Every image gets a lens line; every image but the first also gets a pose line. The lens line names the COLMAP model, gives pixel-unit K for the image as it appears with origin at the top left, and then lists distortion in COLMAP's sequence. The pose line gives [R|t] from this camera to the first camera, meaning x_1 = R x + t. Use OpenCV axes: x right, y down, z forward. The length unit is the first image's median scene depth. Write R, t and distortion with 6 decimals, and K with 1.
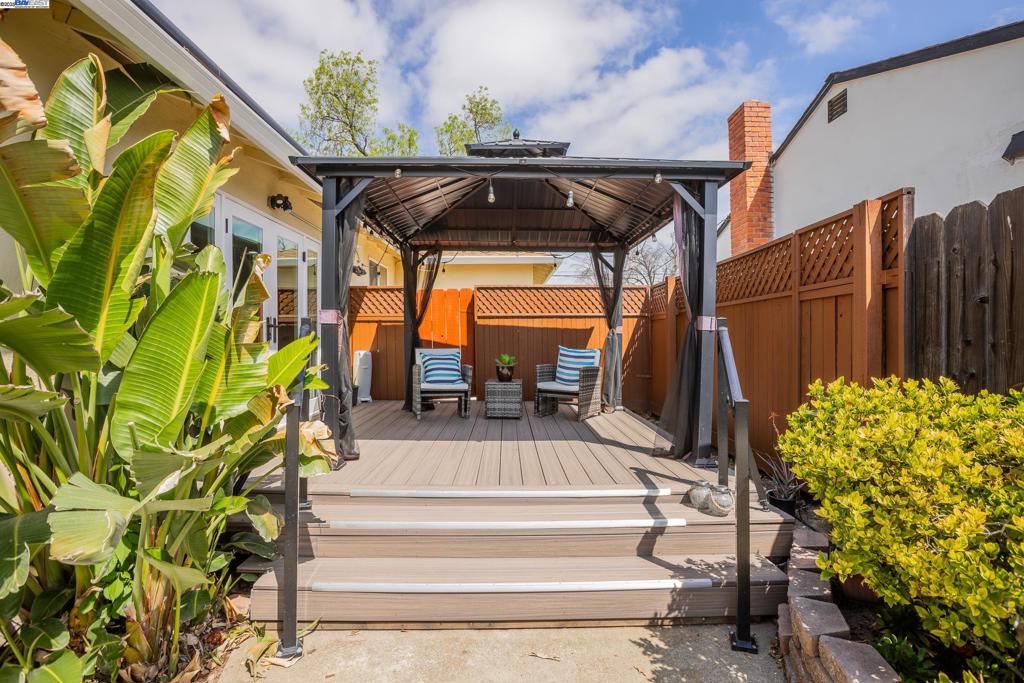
lens RADIAL K [[474.0, 0, 518.8], [0, 474.0, 339.0], [0, 0, 1]] dist [-0.018818, 0.002537]
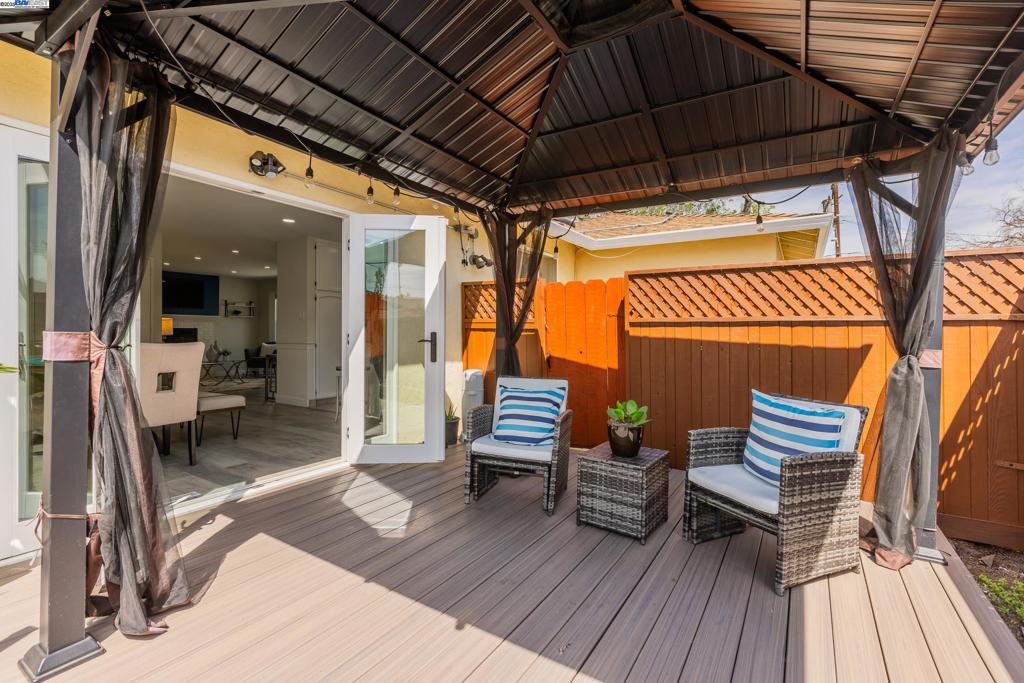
lens RADIAL K [[474.0, 0, 493.1], [0, 474.0, 339.0], [0, 0, 1]] dist [-0.018818, 0.002537]
pose [[0.819717, 0.017527, -0.572501, 0.130980], [-0.009412, 0.999809, 0.017133, -0.039651], [0.572692, -0.008656, 0.819725, 0.451243]]
